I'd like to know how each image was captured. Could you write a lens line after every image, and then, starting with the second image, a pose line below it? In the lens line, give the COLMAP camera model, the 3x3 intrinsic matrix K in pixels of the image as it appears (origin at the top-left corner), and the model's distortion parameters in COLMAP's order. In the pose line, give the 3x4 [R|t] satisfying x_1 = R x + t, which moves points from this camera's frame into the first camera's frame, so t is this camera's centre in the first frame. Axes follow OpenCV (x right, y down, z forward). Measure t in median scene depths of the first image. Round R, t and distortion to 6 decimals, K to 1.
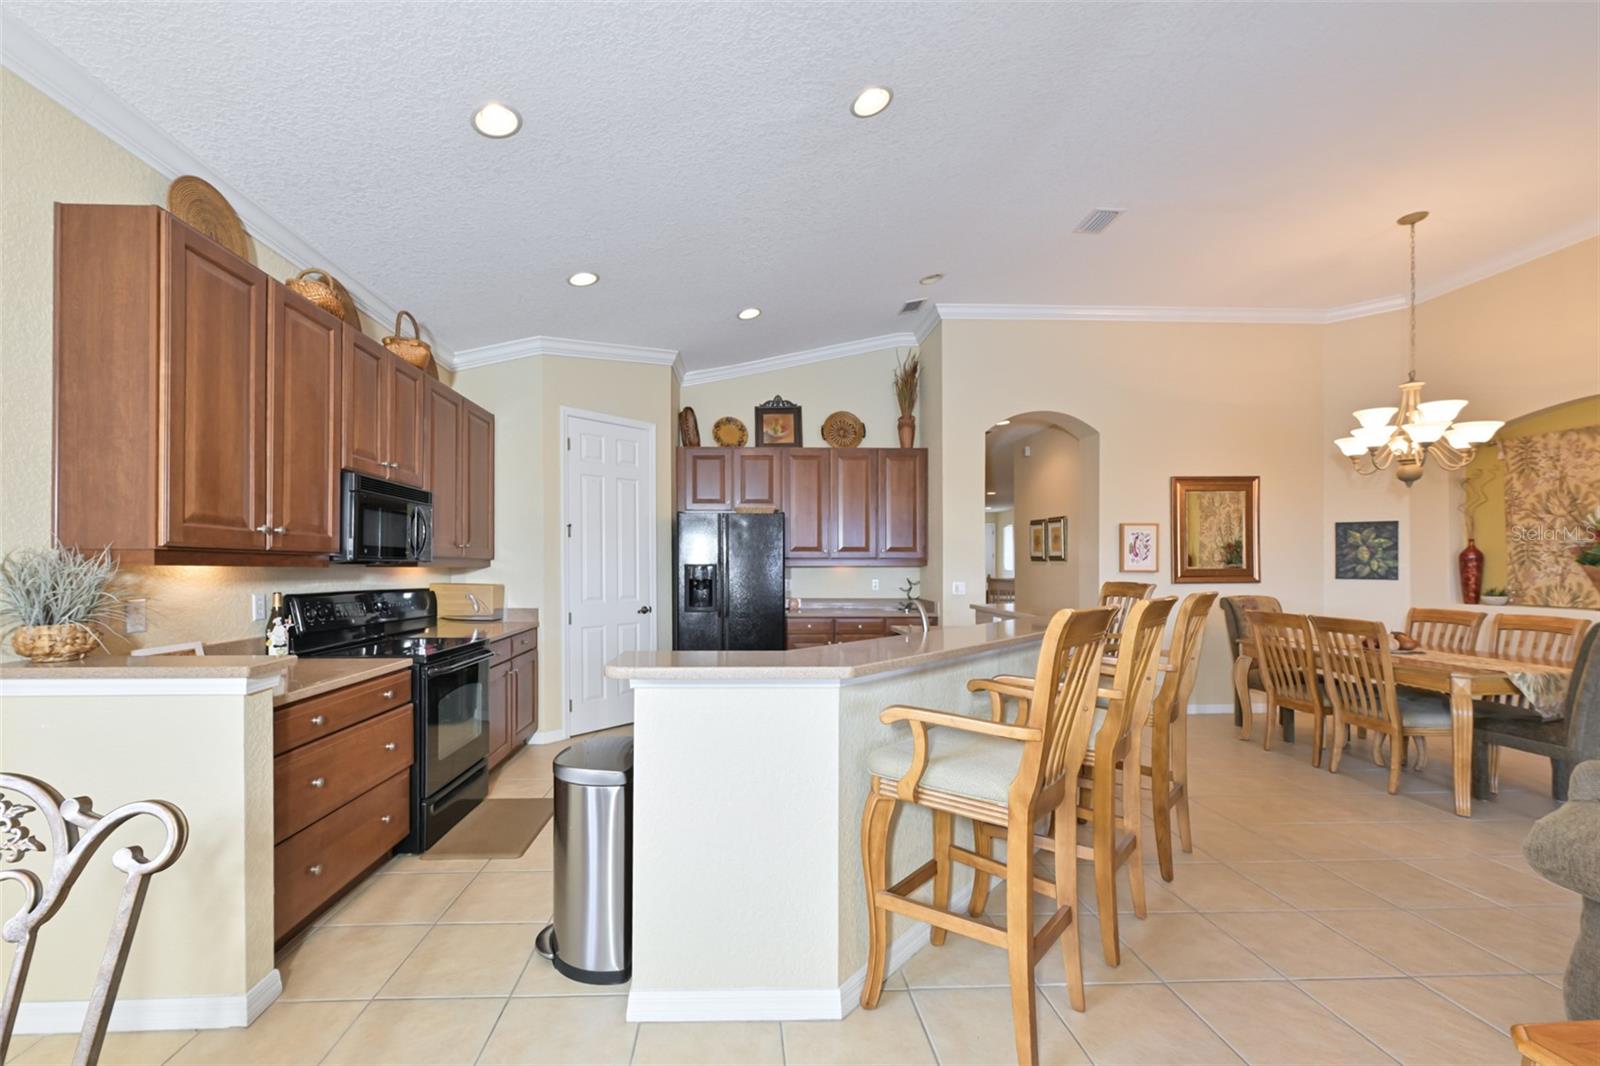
lens RADIAL K [[643.9, 0, 759.0], [0, 643.9, 563.5], [0, 0, 1]] dist [0.007790, -0.003183]
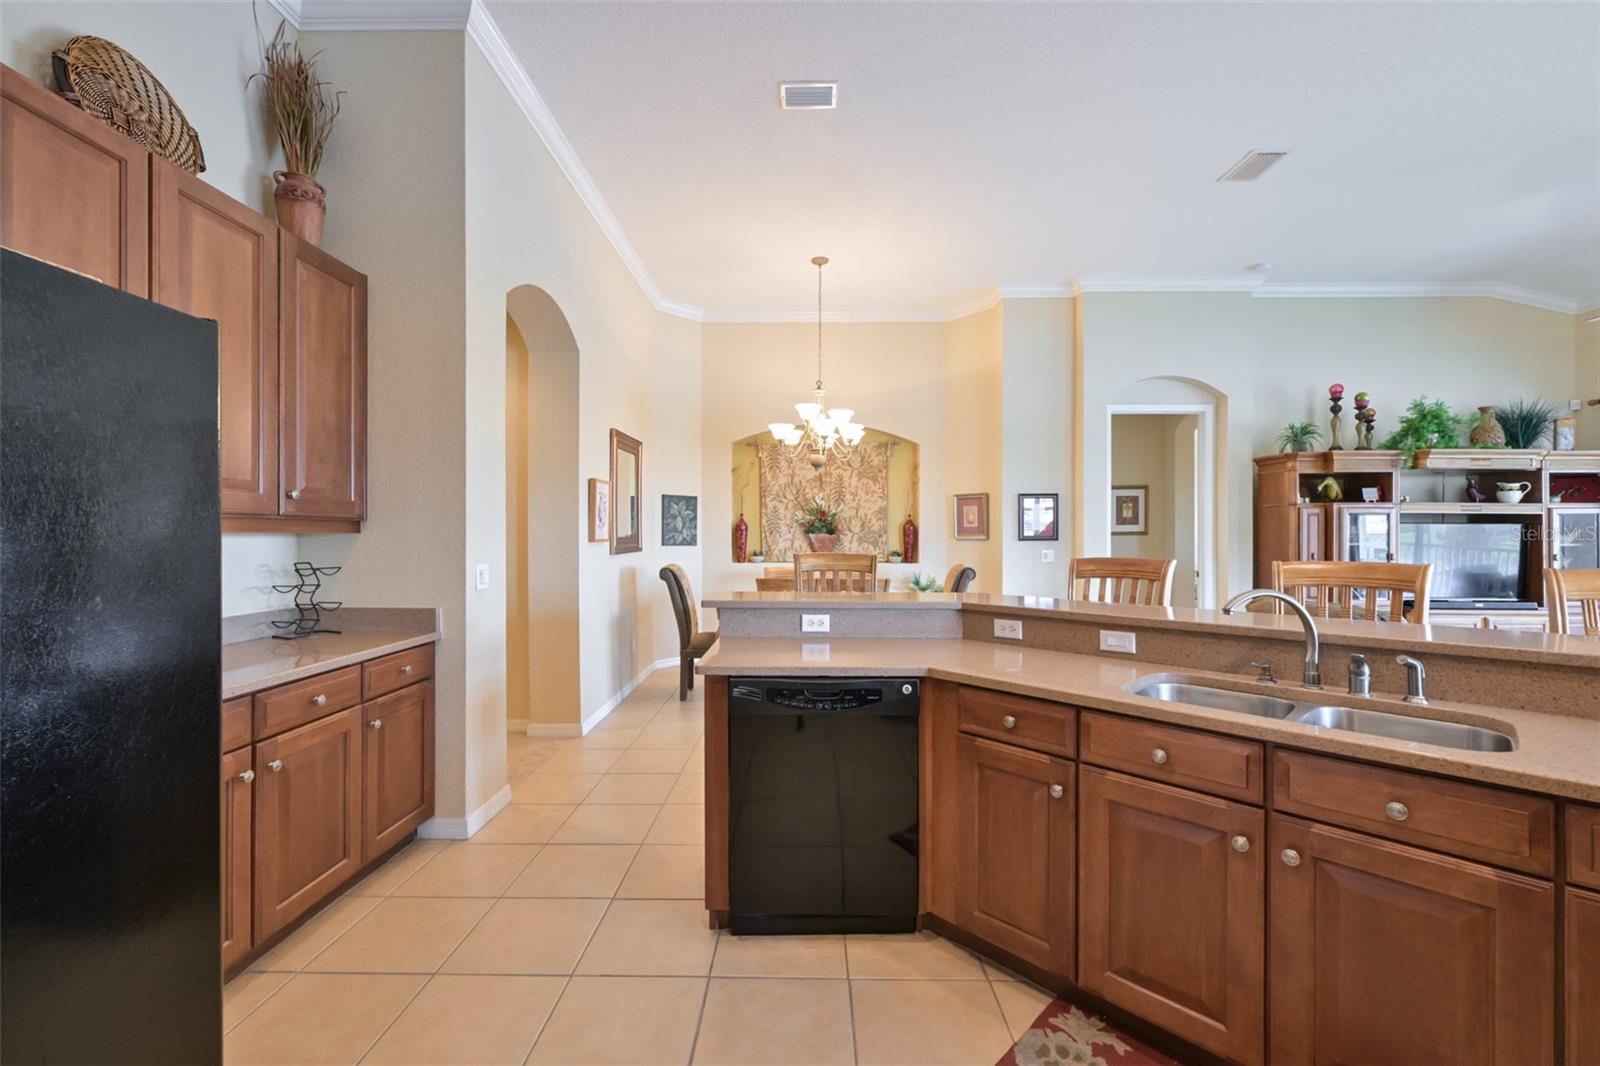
lens RADIAL K [[643.9, 0, 793.2], [0, 643.9, 539.1], [0, 0, 1]] dist [0.007790, -0.003183]
pose [[0.056334, -0.008050, 0.998380, -0.238386], [-0.003898, 0.999958, 0.008283, 0.003230], [-0.998404, -0.004359, 0.056300, 0.891075]]
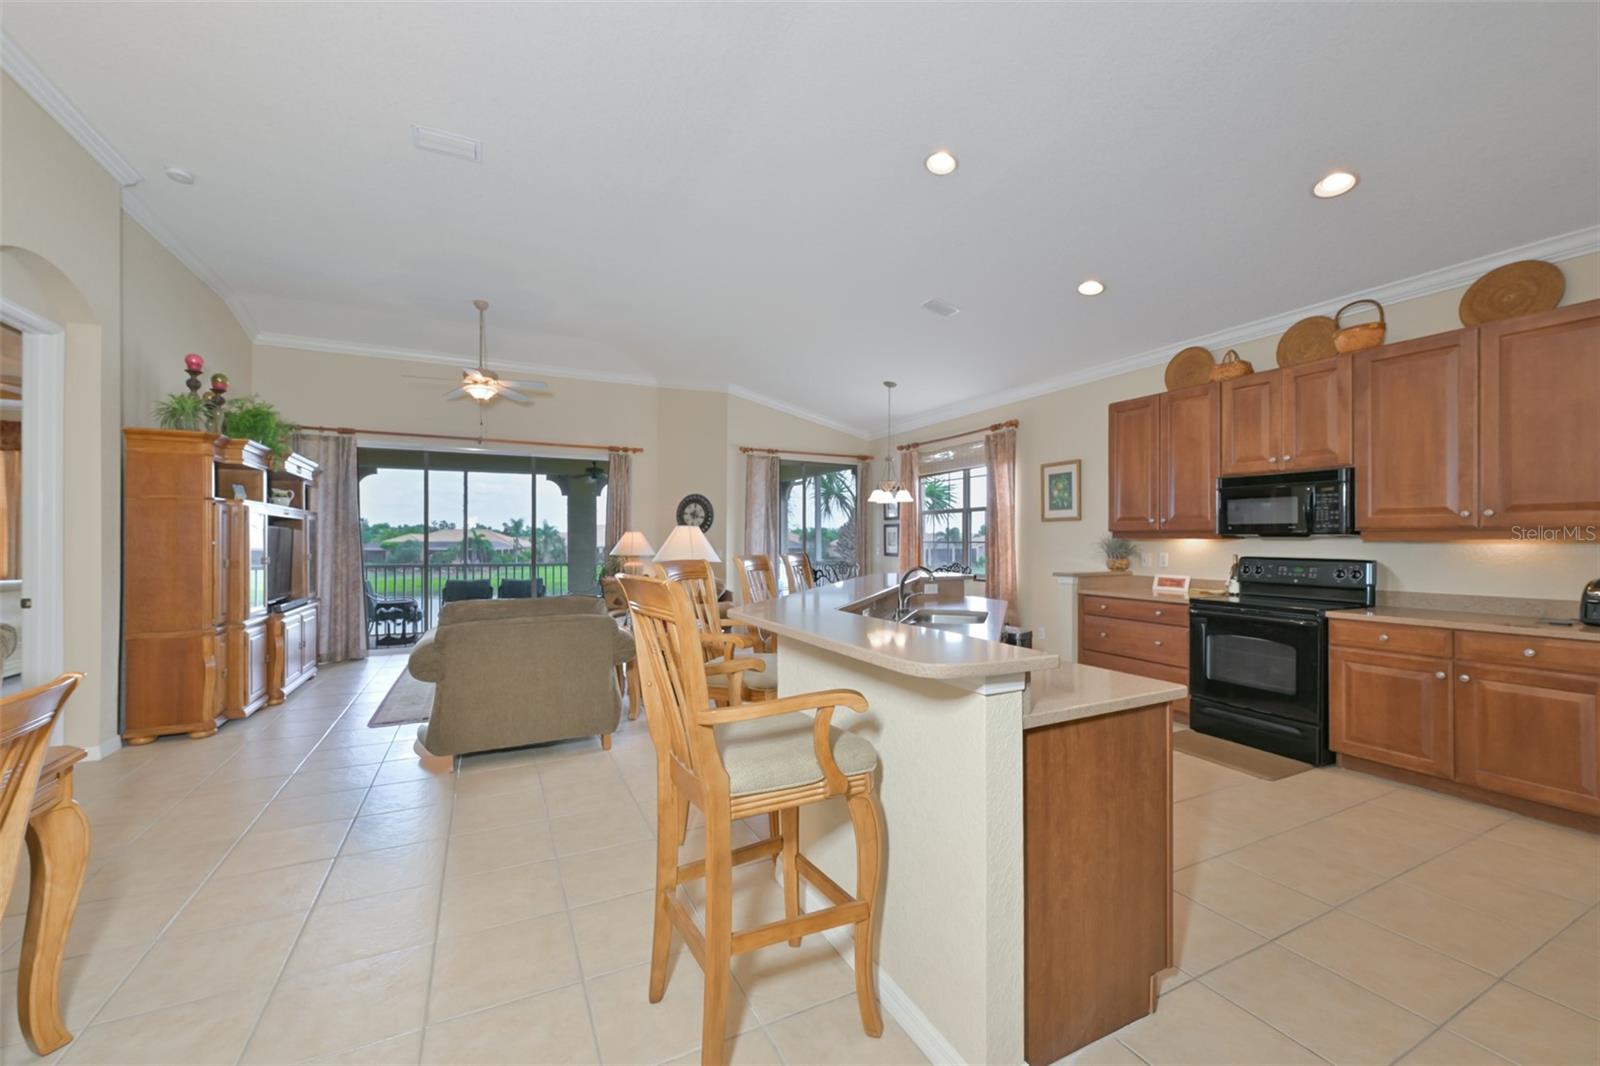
lens RADIAL K [[643.9, 0, 796.1], [0, 643.9, 536.7], [0, 0, 1]] dist [0.007790, -0.003183]
pose [[-0.913645, -0.004222, -0.406490, 0.586696], [-0.001237, 0.999970, -0.007605, 0.008326], [0.406510, -0.006445, -0.913623, 1.243951]]
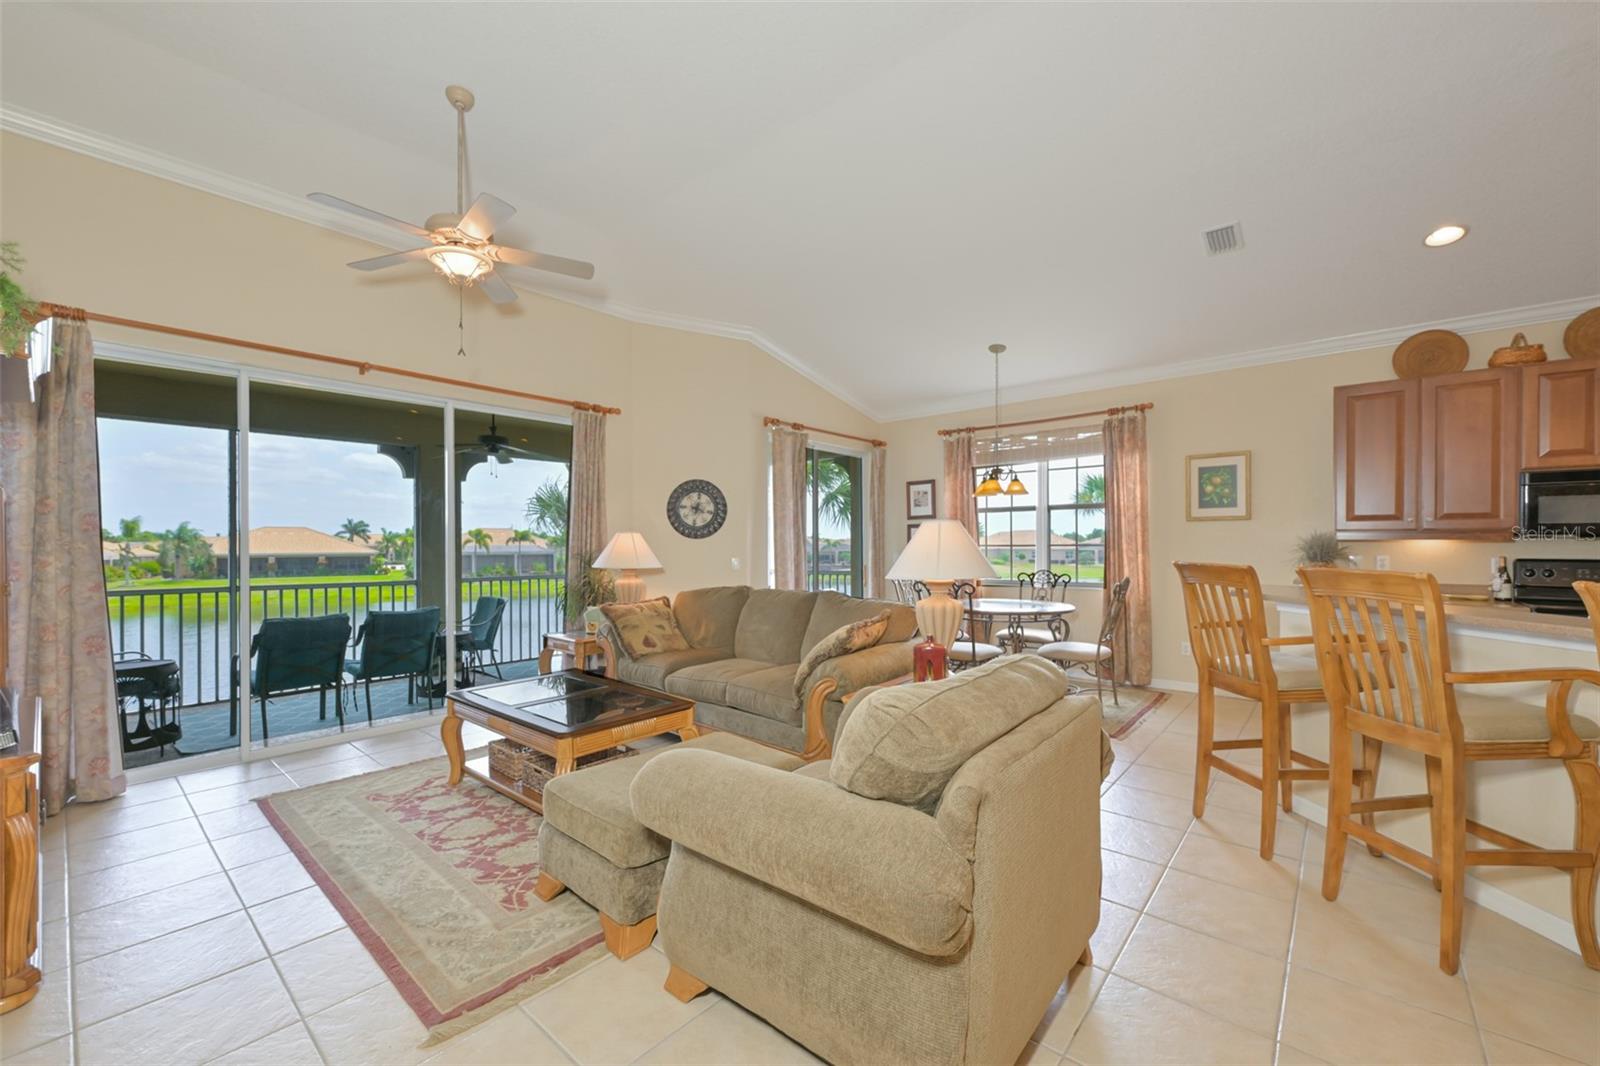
lens RADIAL K [[643.9, 0, 799.0], [0, 643.9, 543.7], [0, 0, 1]] dist [0.007790, -0.003183]
pose [[-0.671183, 0.001680, -0.741290, 0.929425], [0.004811, 0.999986, -0.002089, 0.006439], [0.741276, -0.004969, -0.671182, 0.477340]]
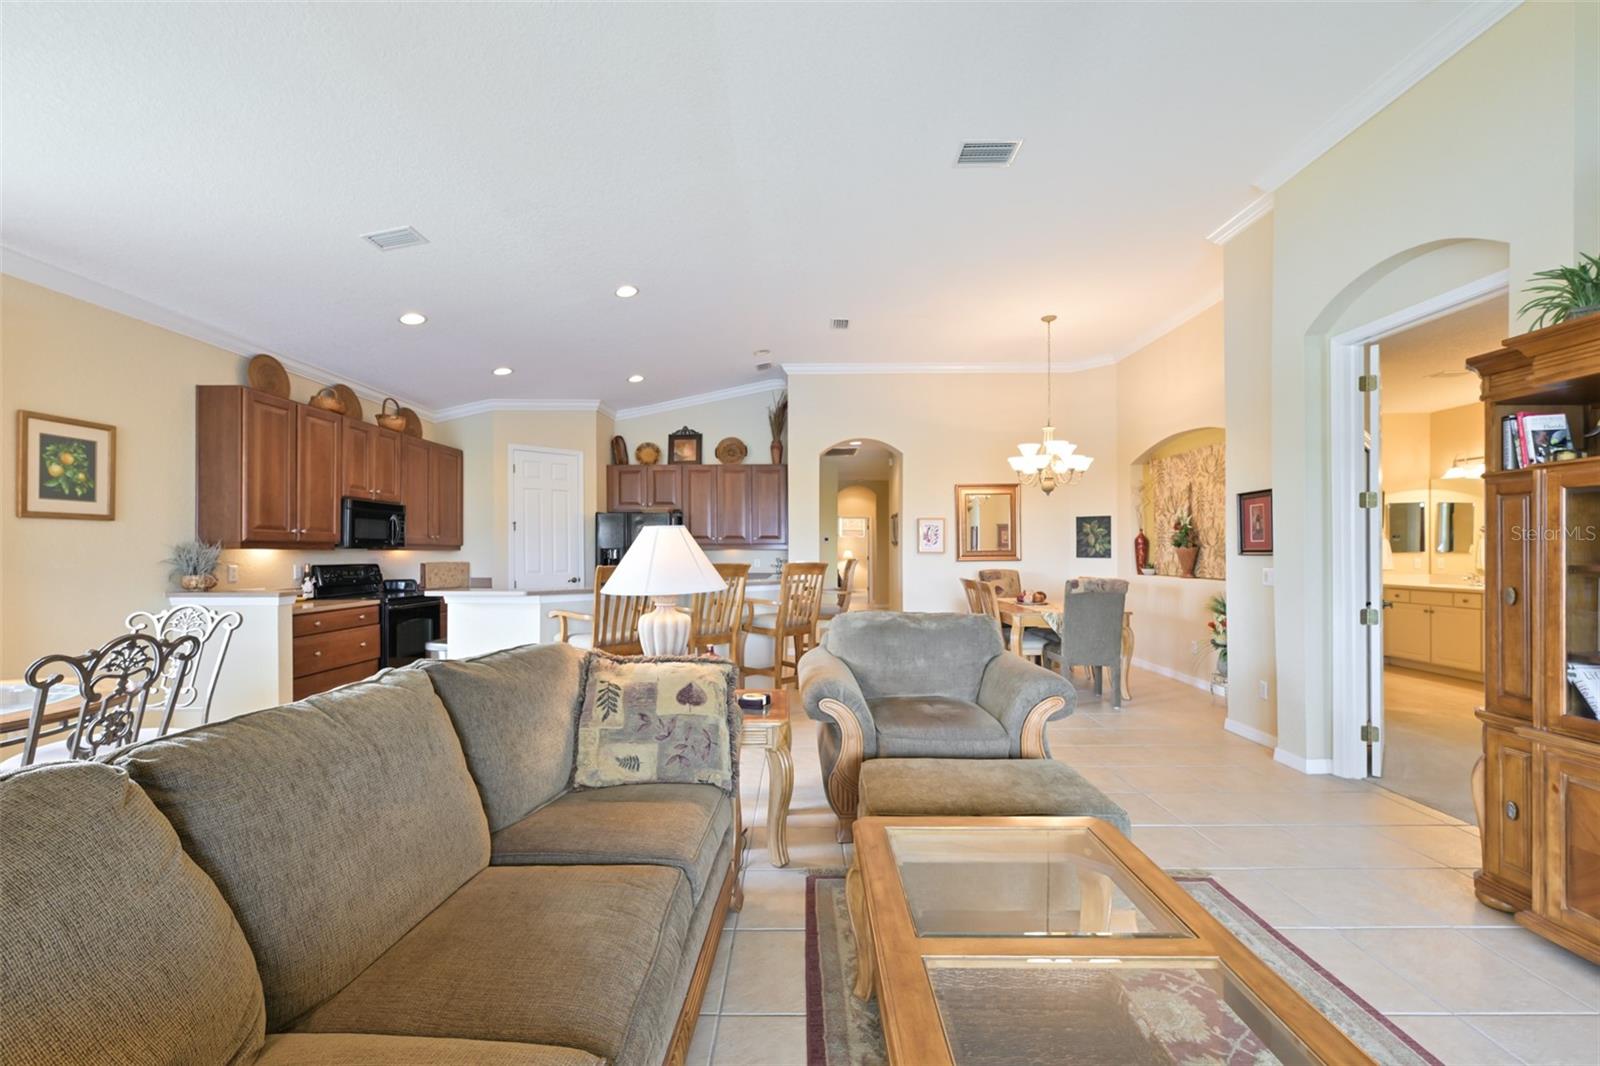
lens RADIAL K [[643.9, 0, 813.4], [0, 643.9, 550.0], [0, 0, 1]] dist [0.007790, -0.003183]
pose [[0.999045, -0.003000, -0.043585, 0.486317], [0.003060, 0.999994, 0.001305, 0.004549], [0.043581, -0.001437, 0.999049, -0.488918]]
